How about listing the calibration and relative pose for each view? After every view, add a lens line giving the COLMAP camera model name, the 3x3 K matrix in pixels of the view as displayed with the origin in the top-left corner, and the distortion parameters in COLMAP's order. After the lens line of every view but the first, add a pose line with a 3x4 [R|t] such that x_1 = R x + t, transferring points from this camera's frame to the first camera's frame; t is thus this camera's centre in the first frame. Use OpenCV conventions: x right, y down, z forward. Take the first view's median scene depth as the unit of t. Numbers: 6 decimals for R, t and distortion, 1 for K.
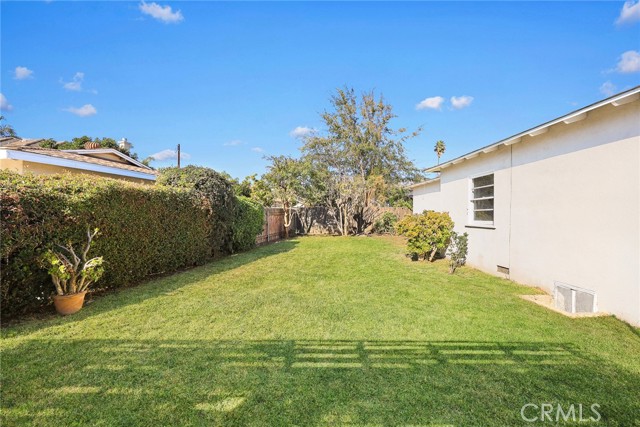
lens RADIAL K [[257.3, 0, 323.5], [0, 257.3, 215.4], [0, 0, 1]] dist [-0.002036, -0.000079]
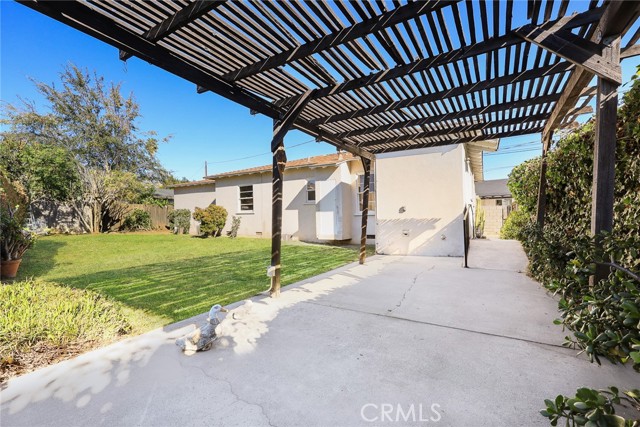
lens RADIAL K [[251.8, 0, 318.0], [0, 251.8, 218.5], [0, 0, 1]] dist [-0.001194, -0.000047]
pose [[0.524906, -0.017934, 0.850971, -0.233651], [0.014018, 0.999825, 0.012424, 0.023090], [-0.851045, 0.005408, 0.525065, -0.139354]]
